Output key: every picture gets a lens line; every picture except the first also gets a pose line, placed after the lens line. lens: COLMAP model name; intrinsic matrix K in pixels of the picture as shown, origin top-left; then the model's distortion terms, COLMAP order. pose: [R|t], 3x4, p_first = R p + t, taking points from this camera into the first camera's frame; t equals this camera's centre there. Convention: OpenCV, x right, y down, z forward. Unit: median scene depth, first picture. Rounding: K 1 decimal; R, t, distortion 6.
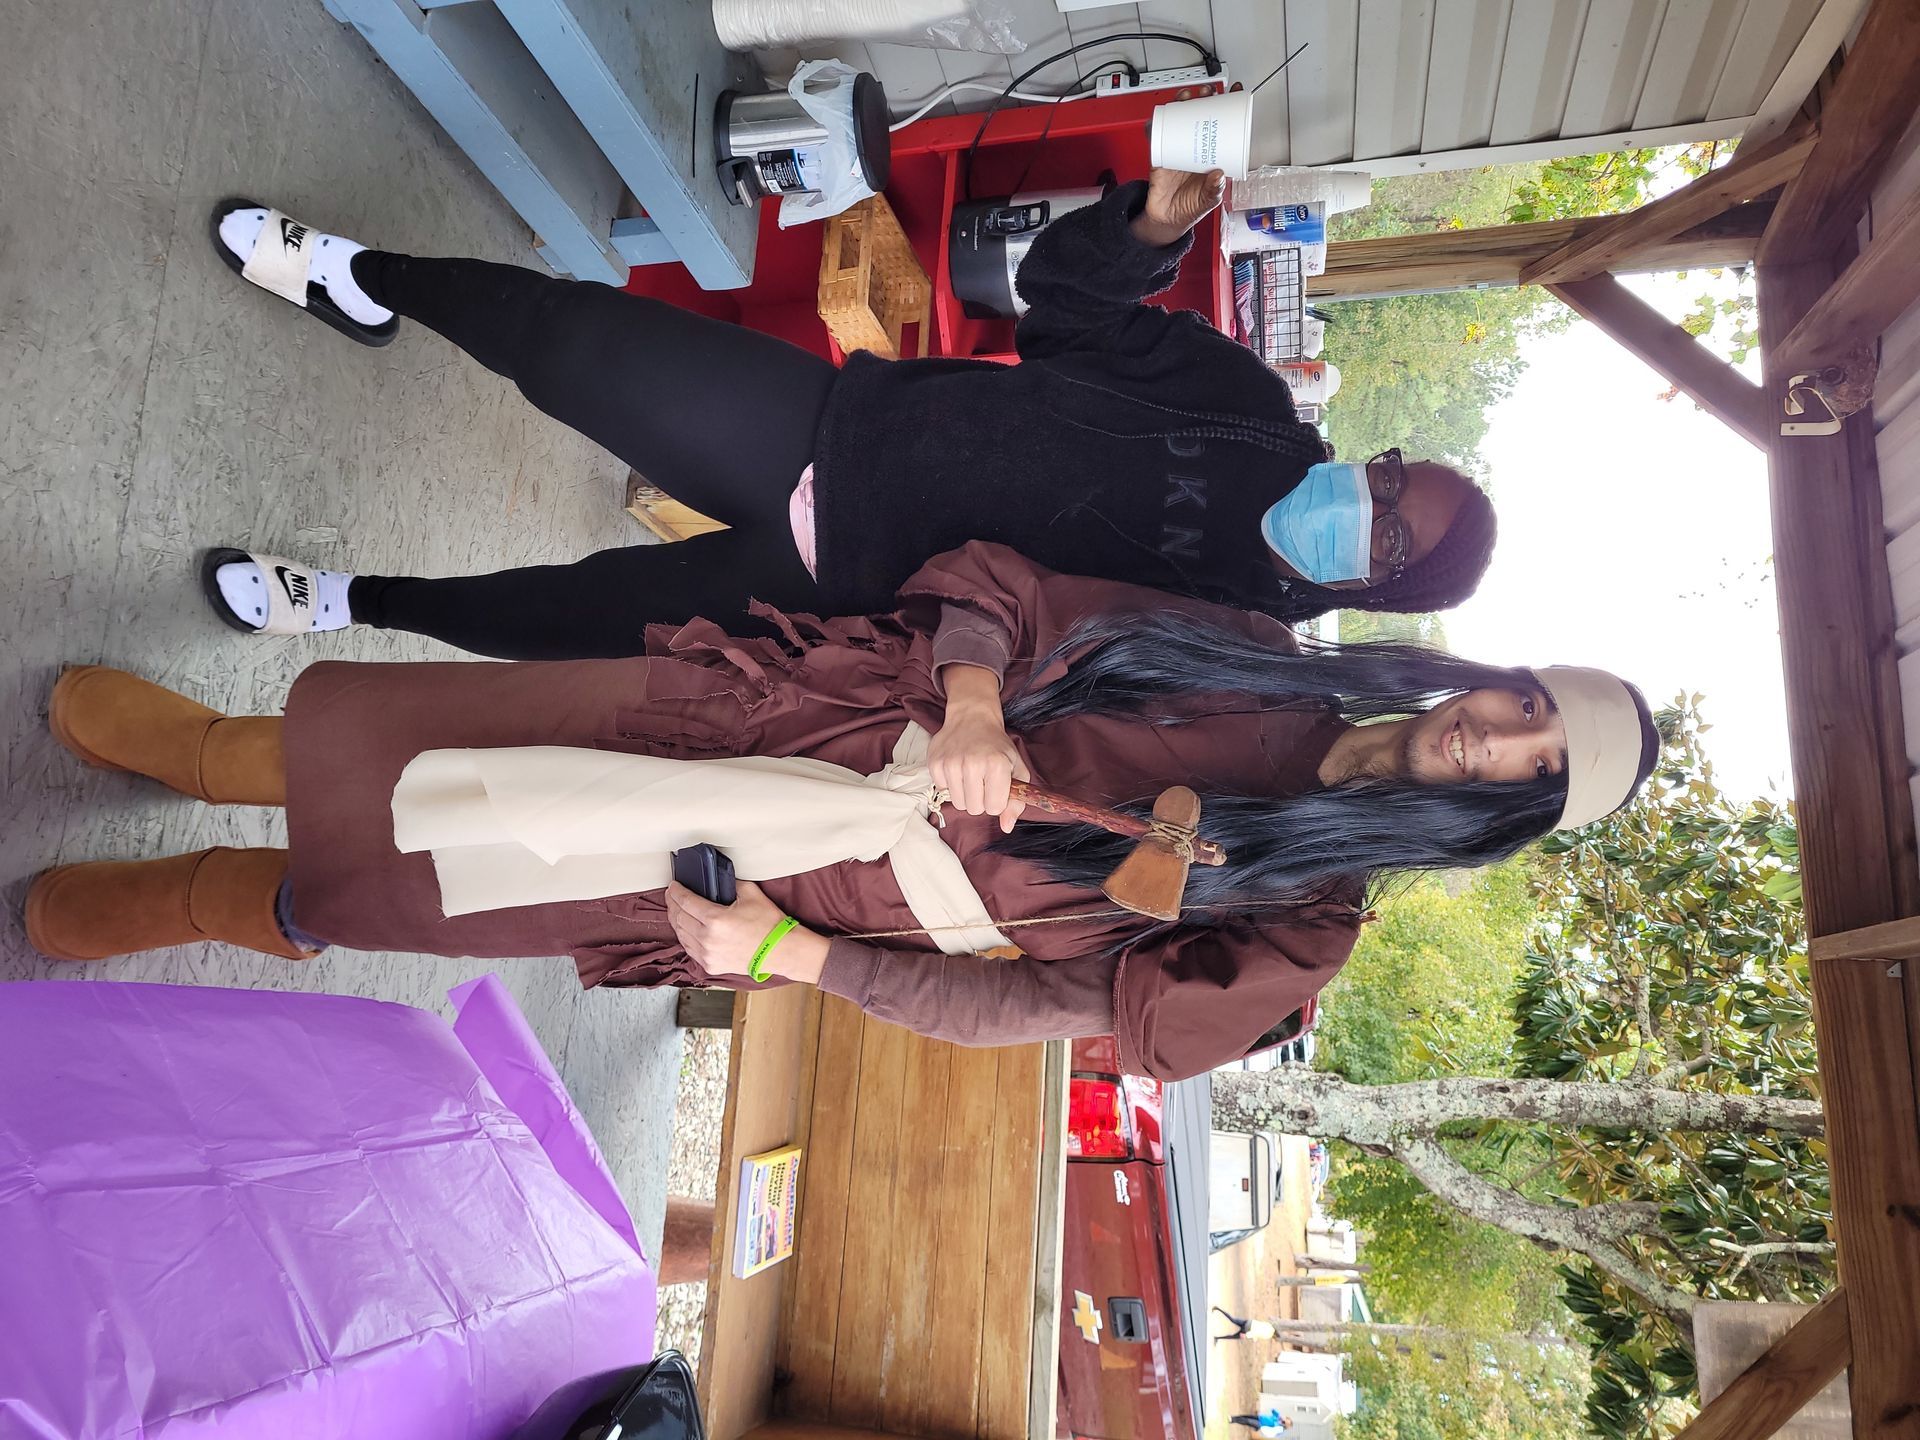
lens RADIAL K [[1483.8, 0, 980.3], [0, 1483.8, 719.3], [0, 0, 1]] dist [0.052550, -0.056107]
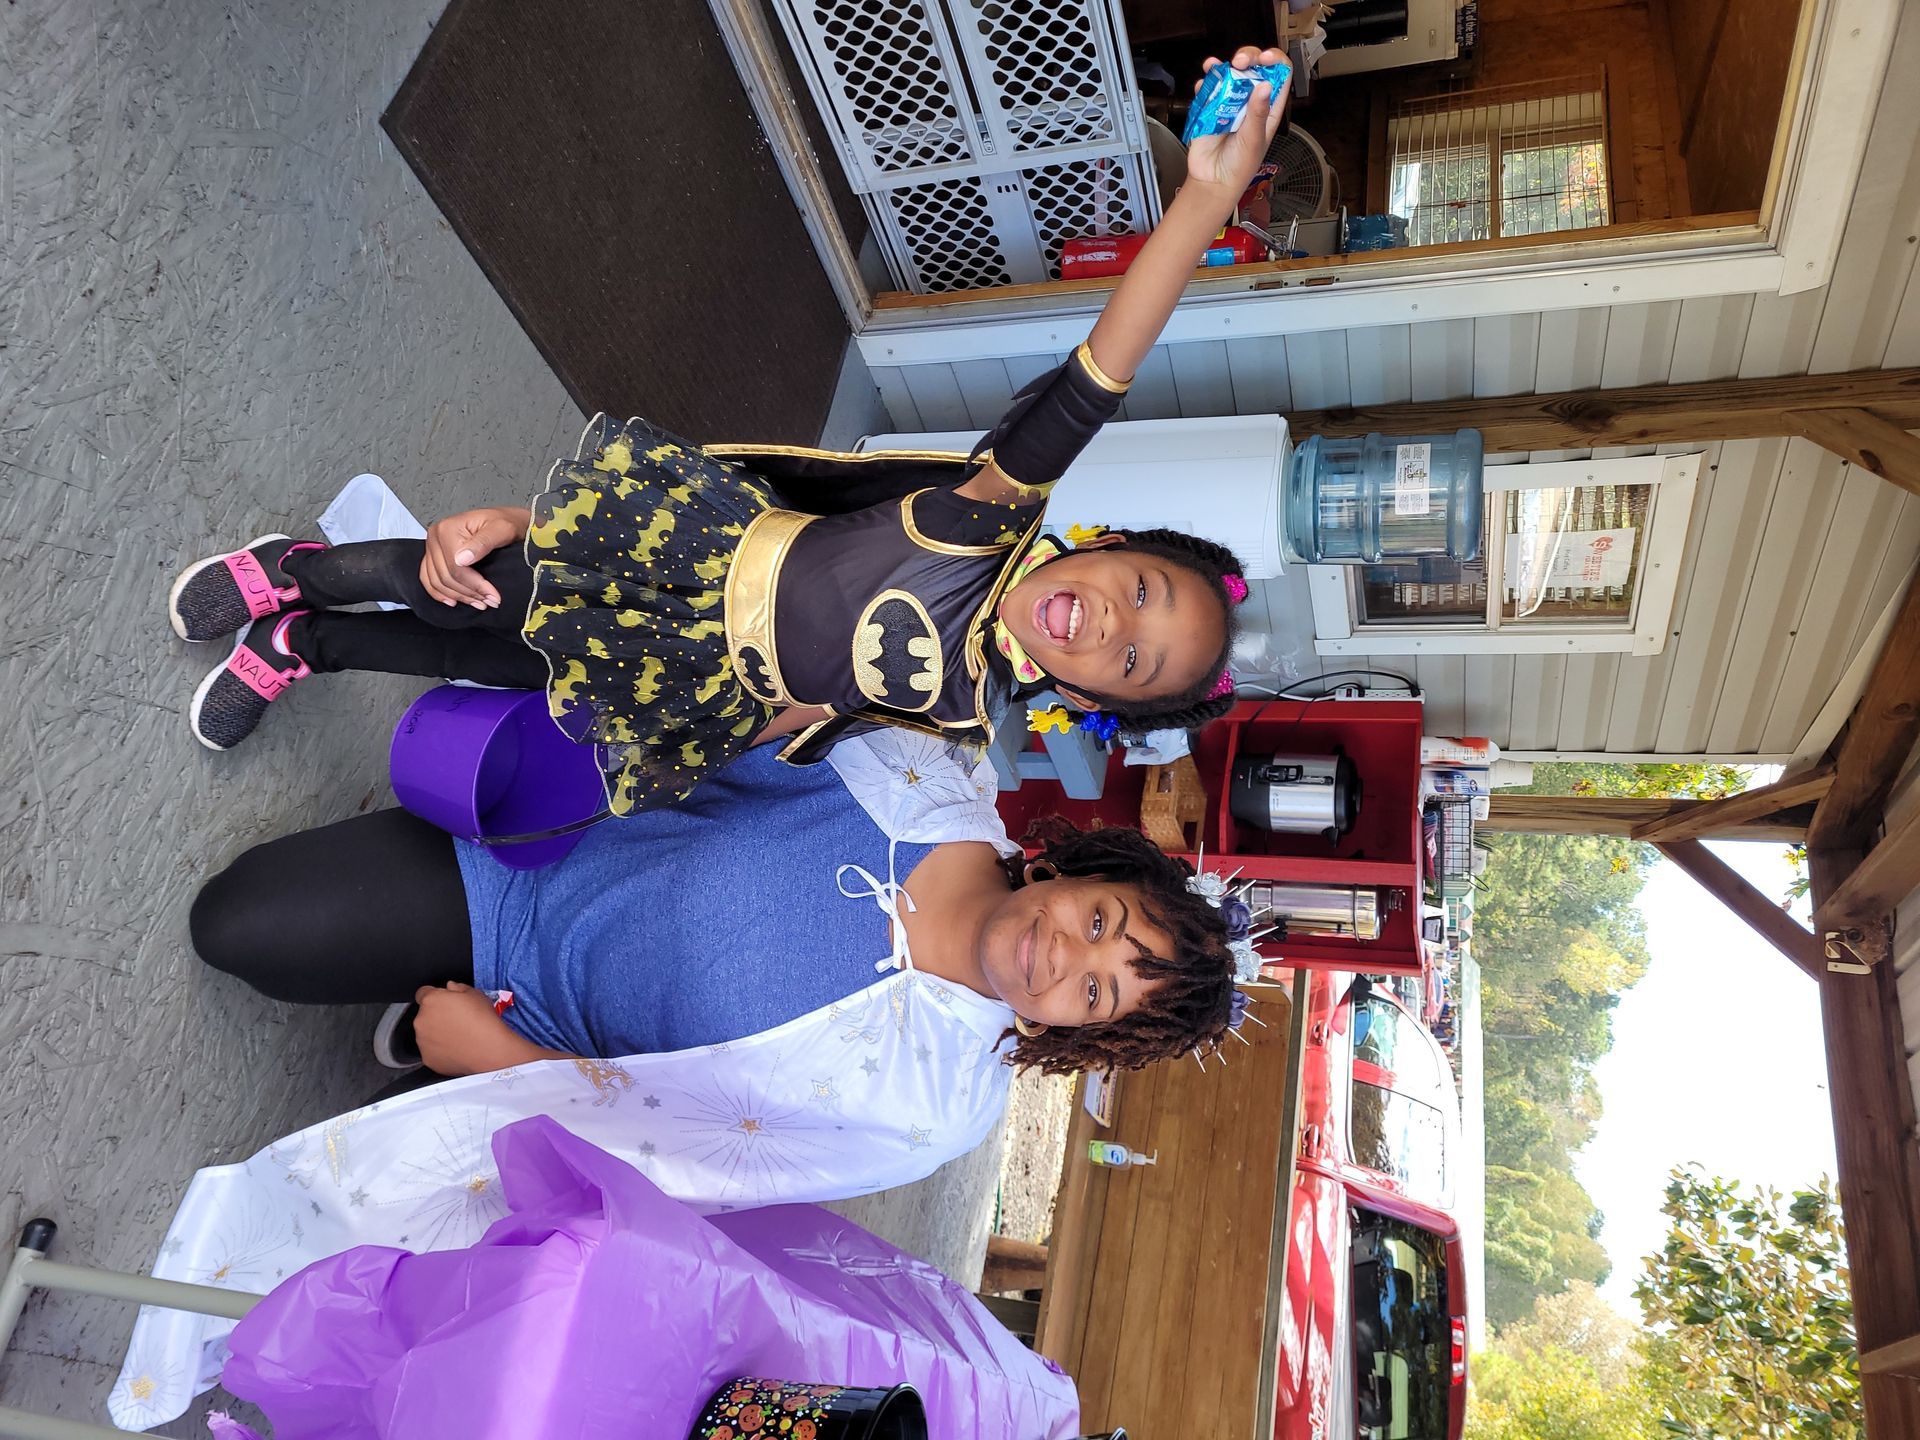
lens RADIAL K [[1475.0, 0, 918.2], [0, 1475.0, 697.7], [0, 0, 1]] dist [0.045383, -0.052142]
pose [[0.986898, 0.083891, -0.137818, -0.057089], [-0.118228, 0.957271, -0.263922, 0.014553], [0.109789, 0.276759, 0.954647, -0.211058]]
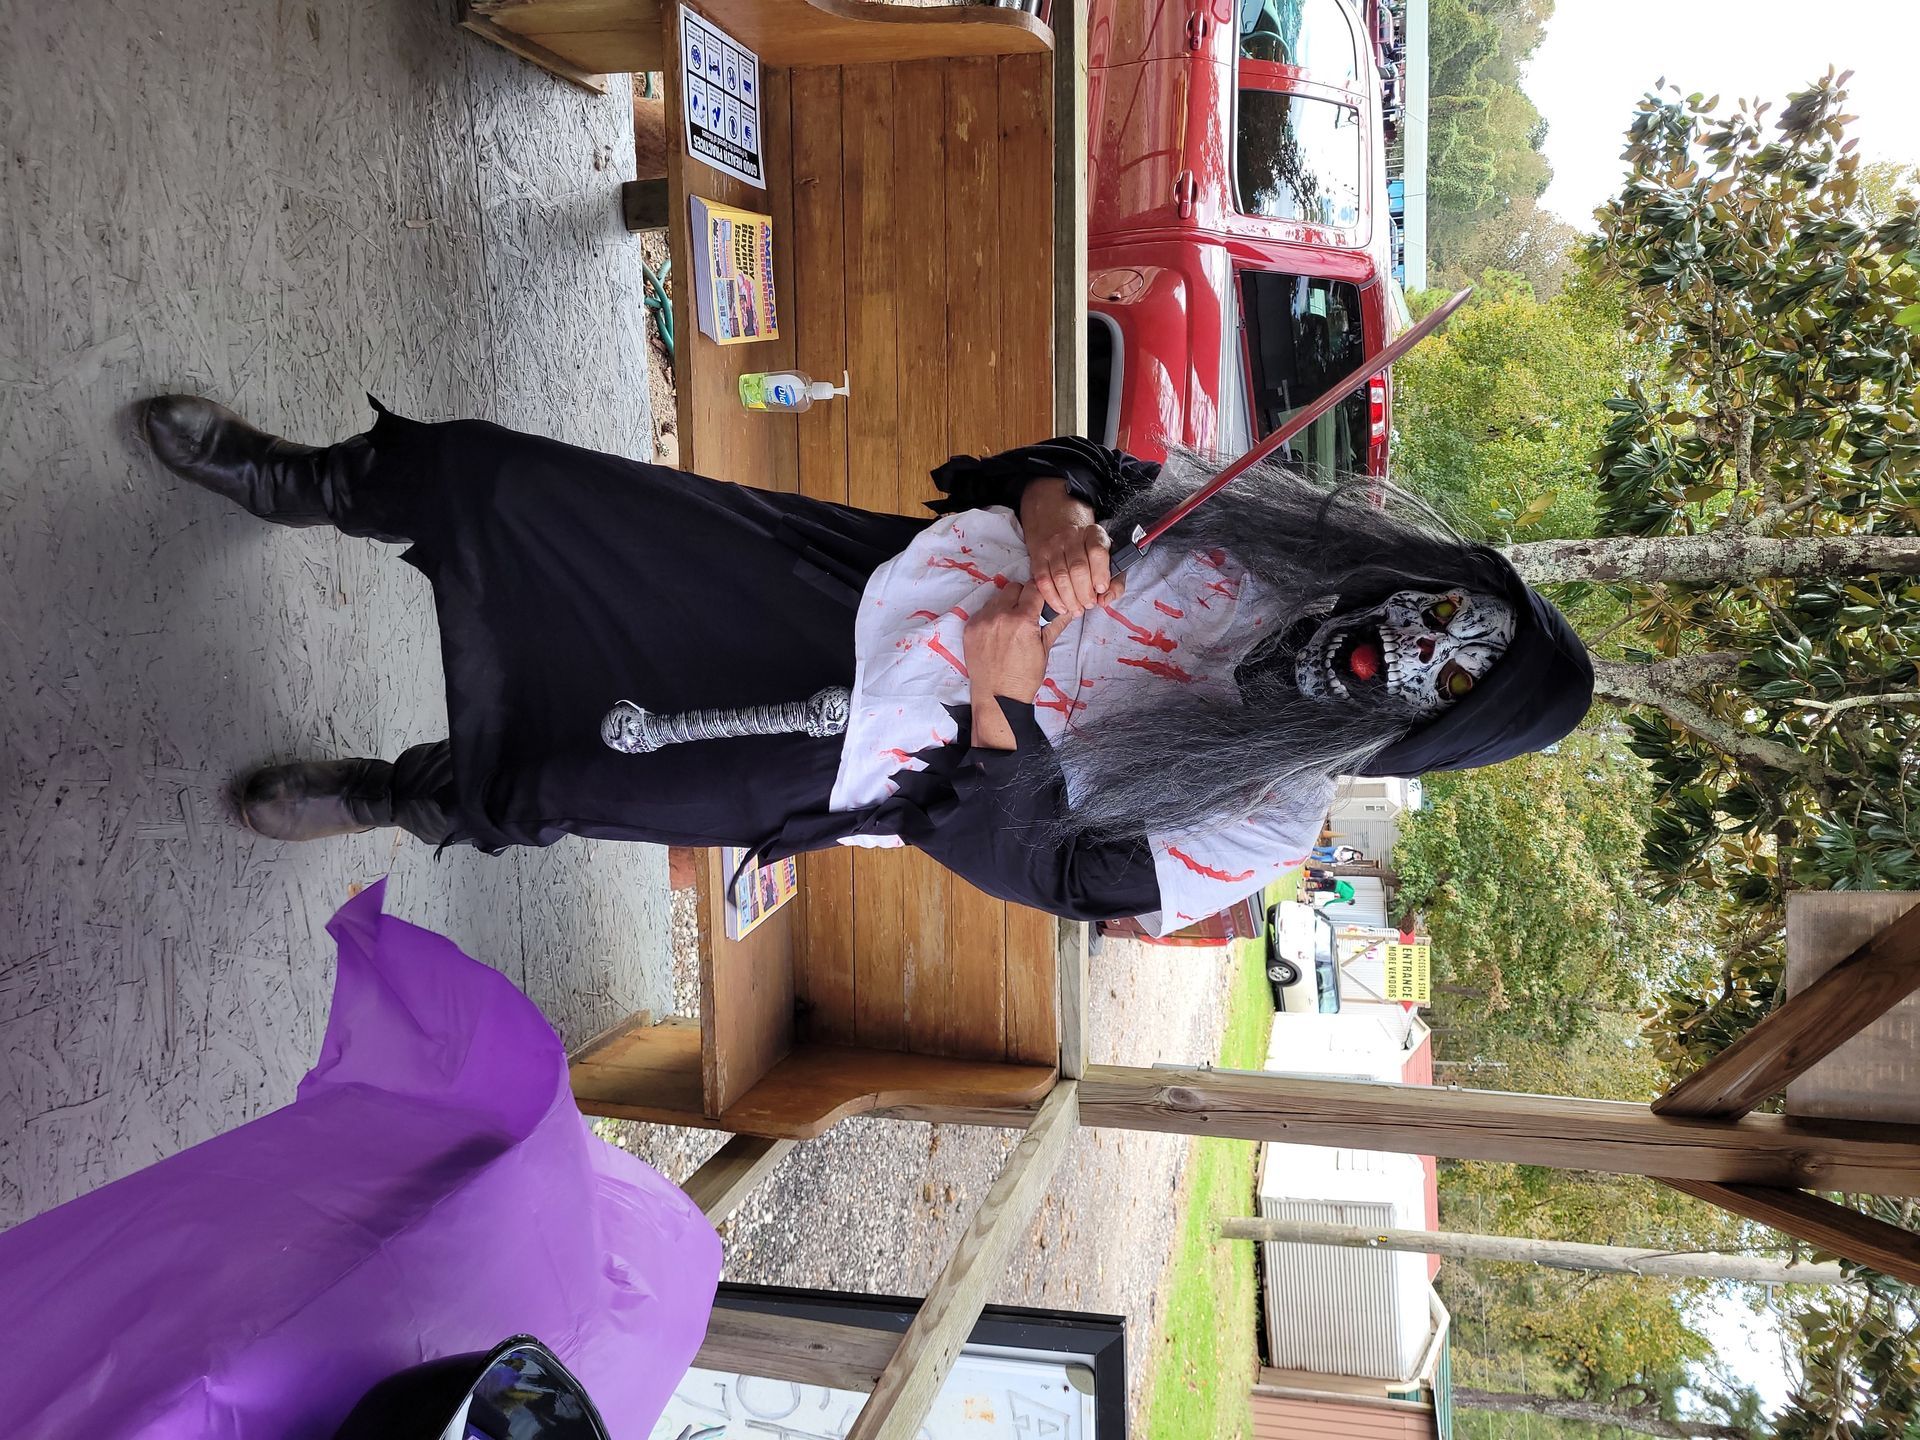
lens RADIAL K [[1483.8, 0, 980.3], [0, 1483.8, 719.3], [0, 0, 1]] dist [0.052550, -0.056107]
pose [[0.995899, -0.066998, -0.060806, 0.023156], [0.084354, 0.930587, 0.356219, -0.028876], [0.032719, -0.359887, 0.932422, 0.078128]]
